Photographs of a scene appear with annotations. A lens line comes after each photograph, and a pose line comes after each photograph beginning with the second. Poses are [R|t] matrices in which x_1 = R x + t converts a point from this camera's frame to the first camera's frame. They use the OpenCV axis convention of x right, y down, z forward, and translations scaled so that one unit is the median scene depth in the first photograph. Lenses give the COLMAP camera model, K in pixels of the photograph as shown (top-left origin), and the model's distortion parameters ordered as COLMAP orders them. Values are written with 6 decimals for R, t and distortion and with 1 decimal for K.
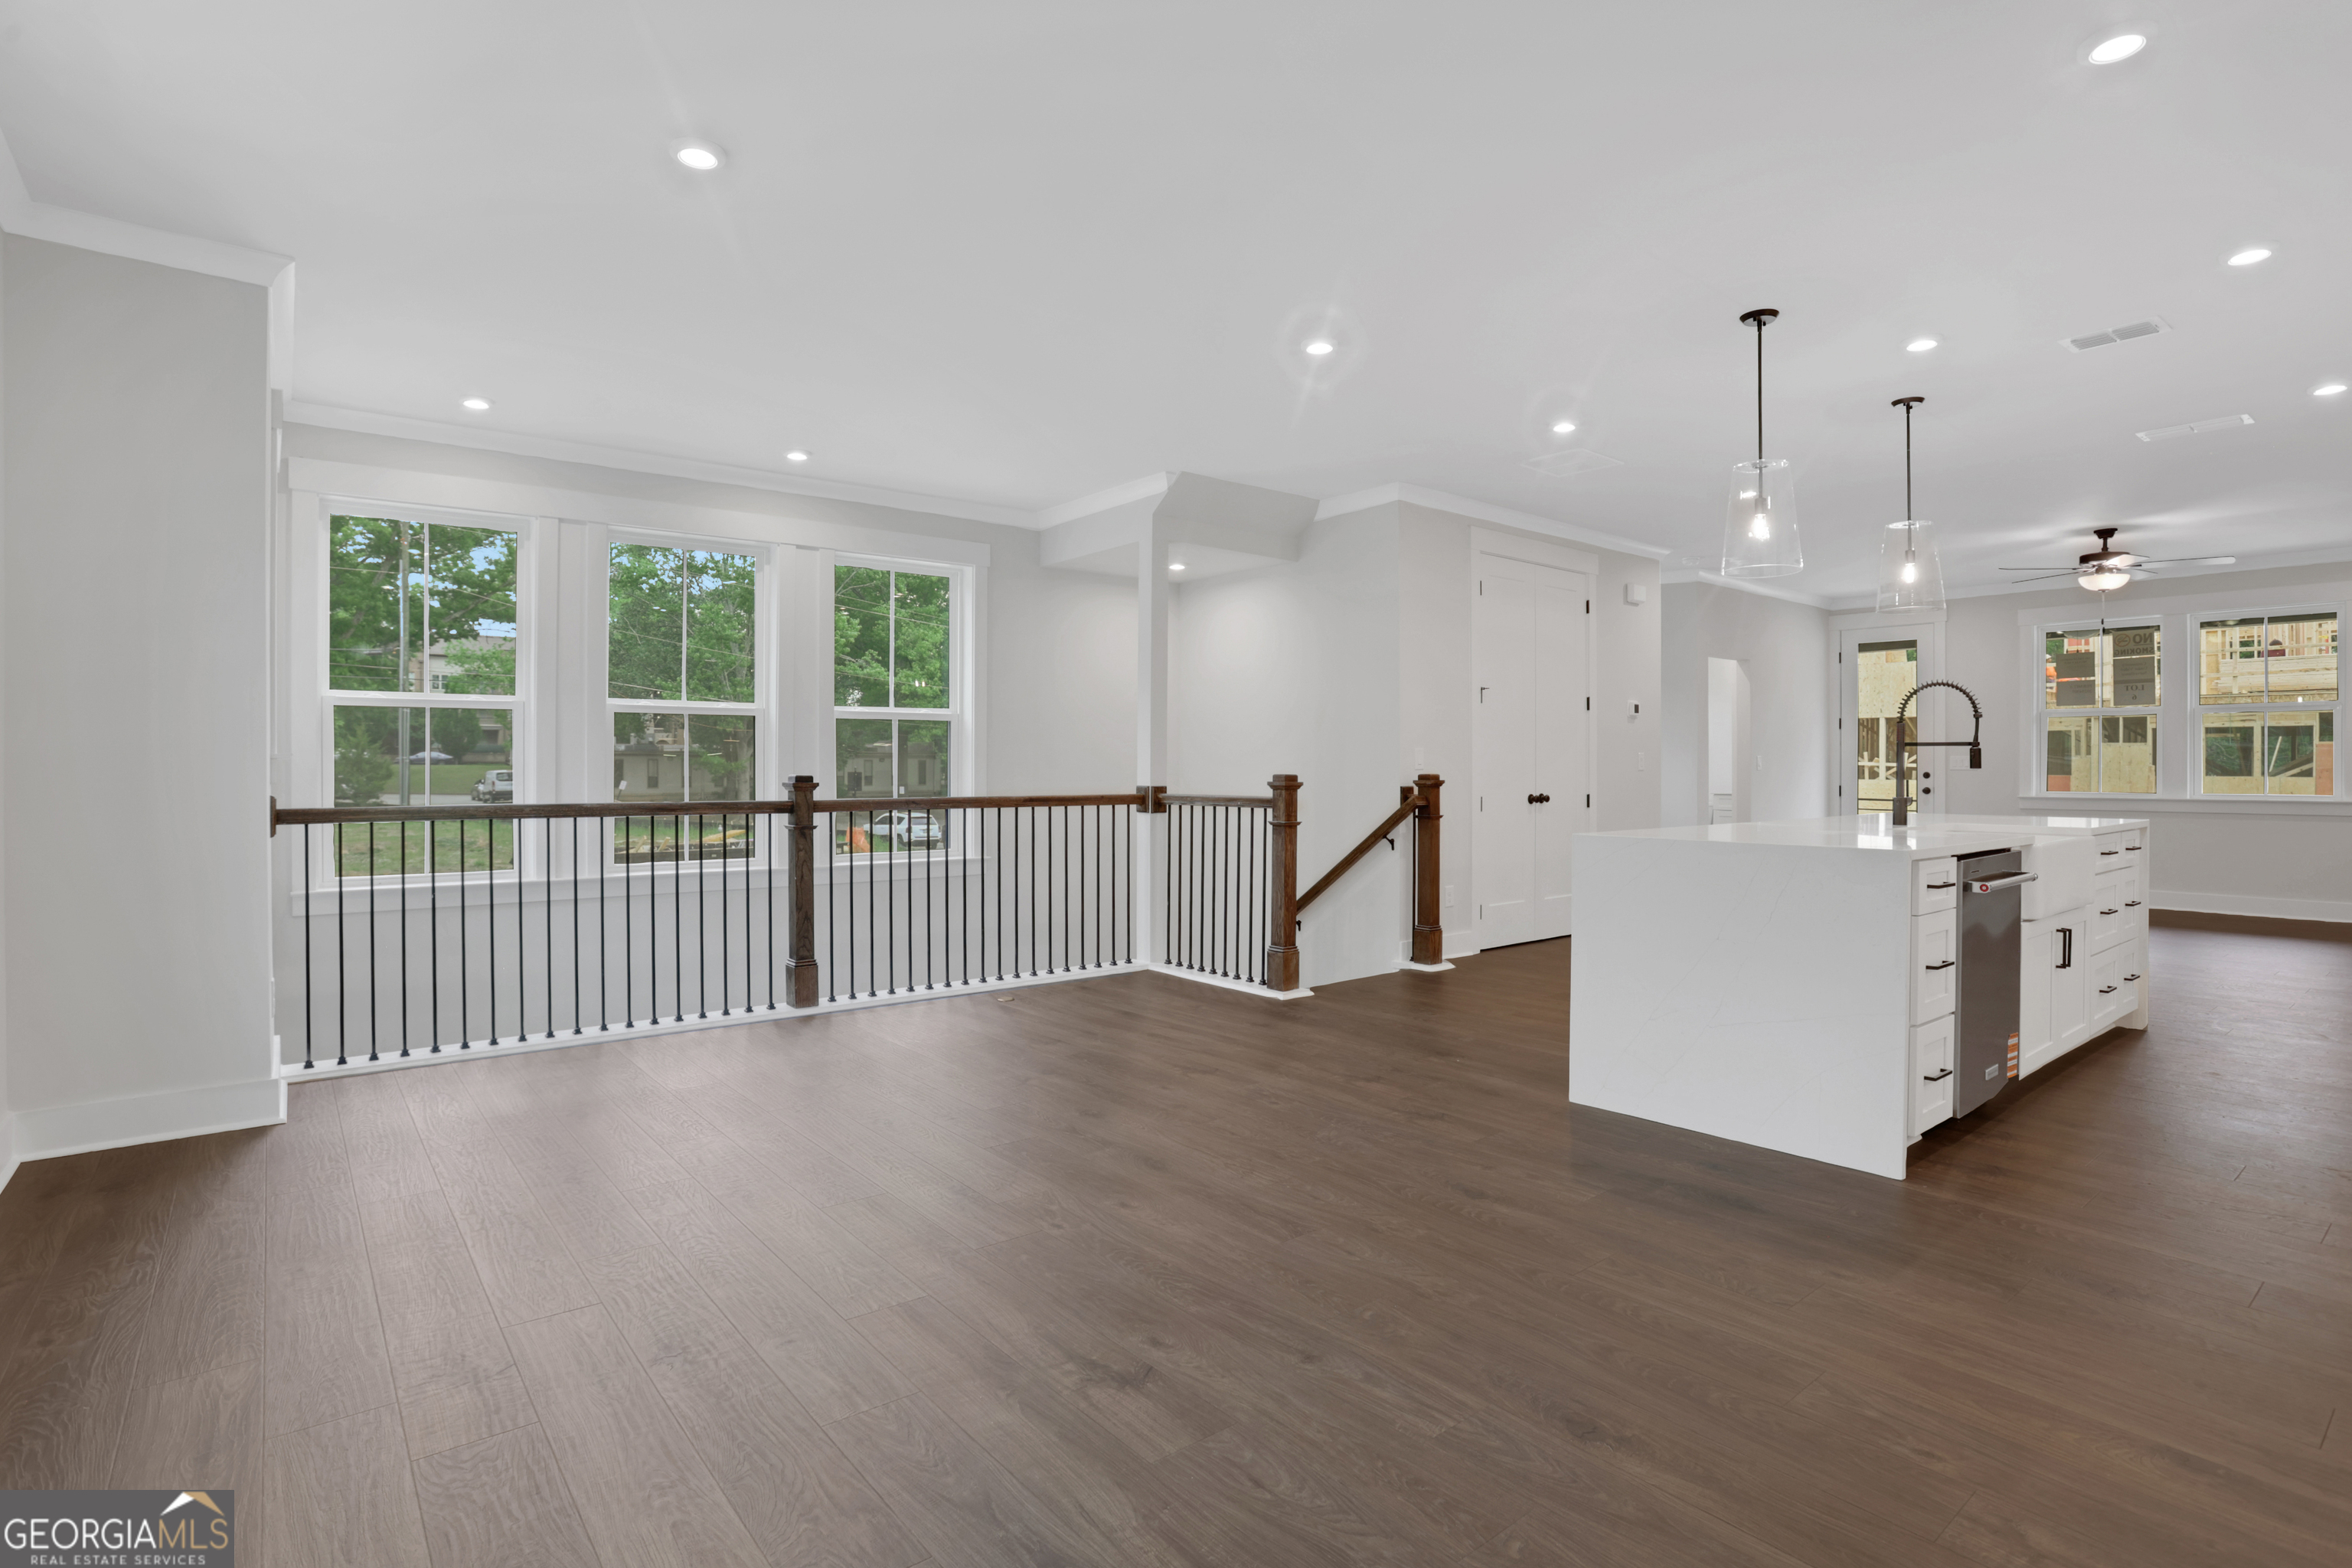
lens RADIAL K [[1139.2, 0, 1168.1], [0, 1139.2, 773.8], [0, 0, 1]] dist [-0.079595, 0.034329]
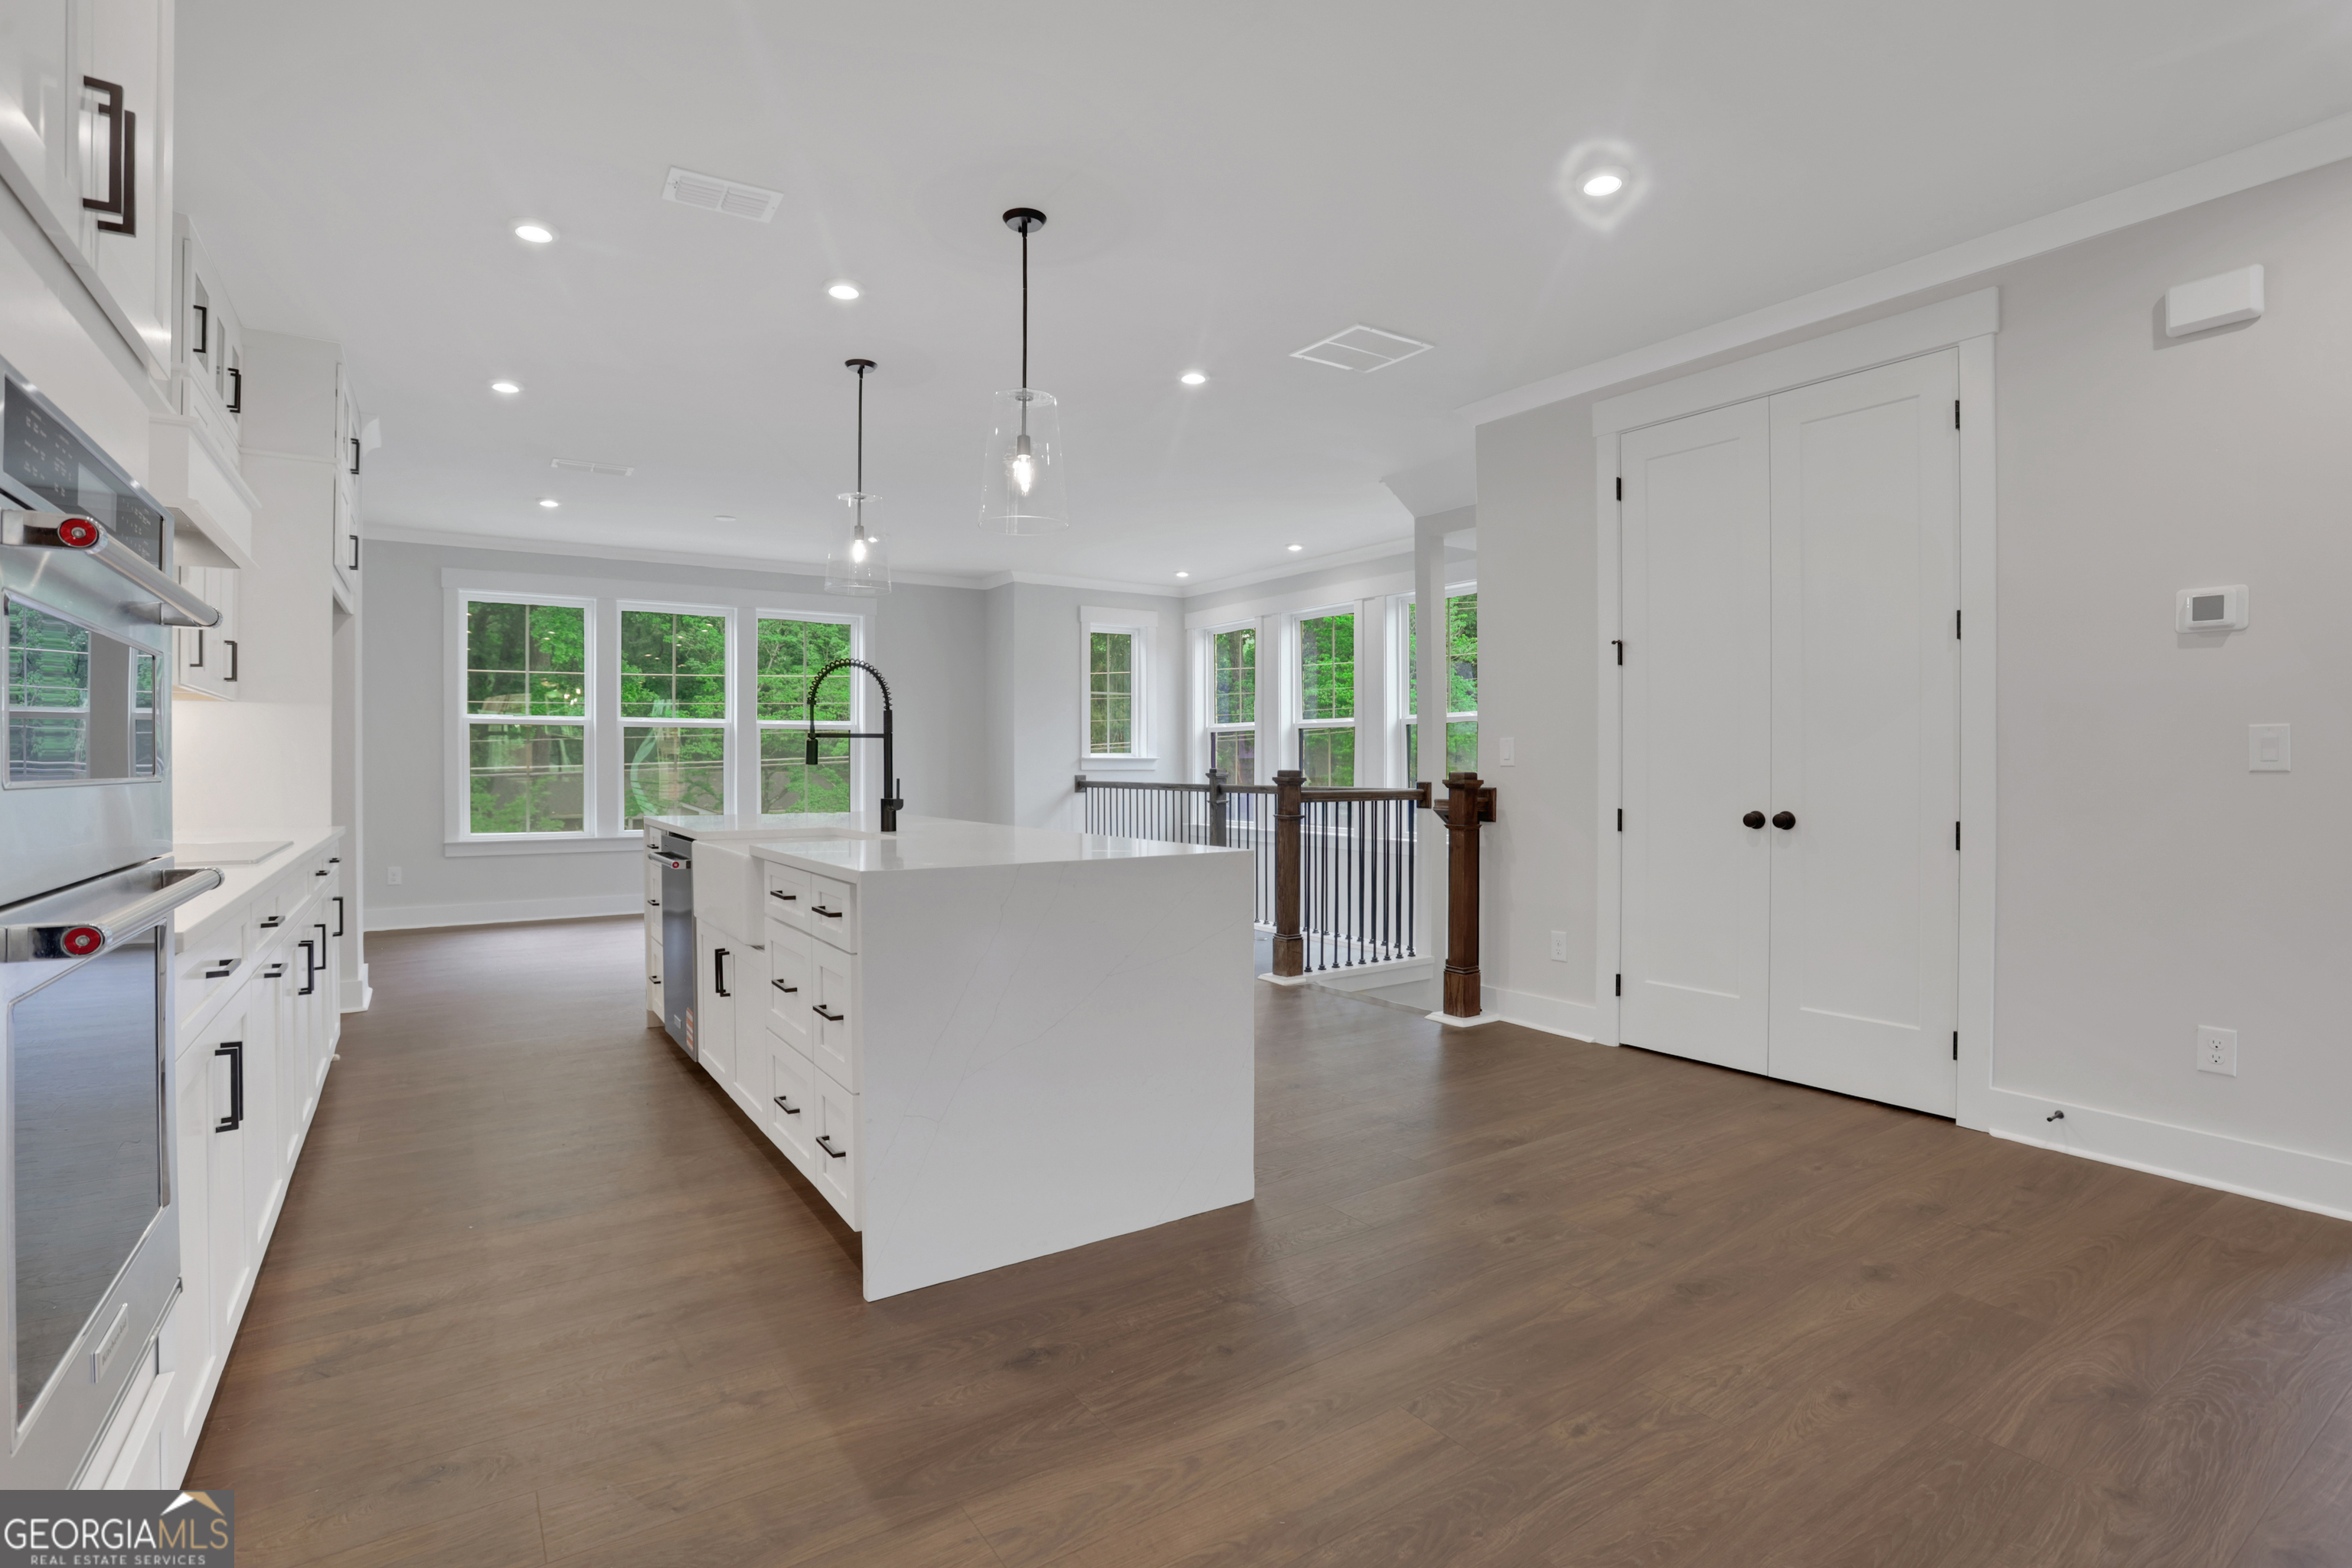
lens RADIAL K [[1111.0, 0, 1161.2], [0, 1111.0, 768.7], [0, 0, 1]] dist [-0.075076, 0.025591]
pose [[-0.069289, 0.000671, -0.997596, 0.970460], [-0.013549, 0.999907, 0.001613, 0.000191], [0.997505, 0.013628, -0.069274, 0.825341]]
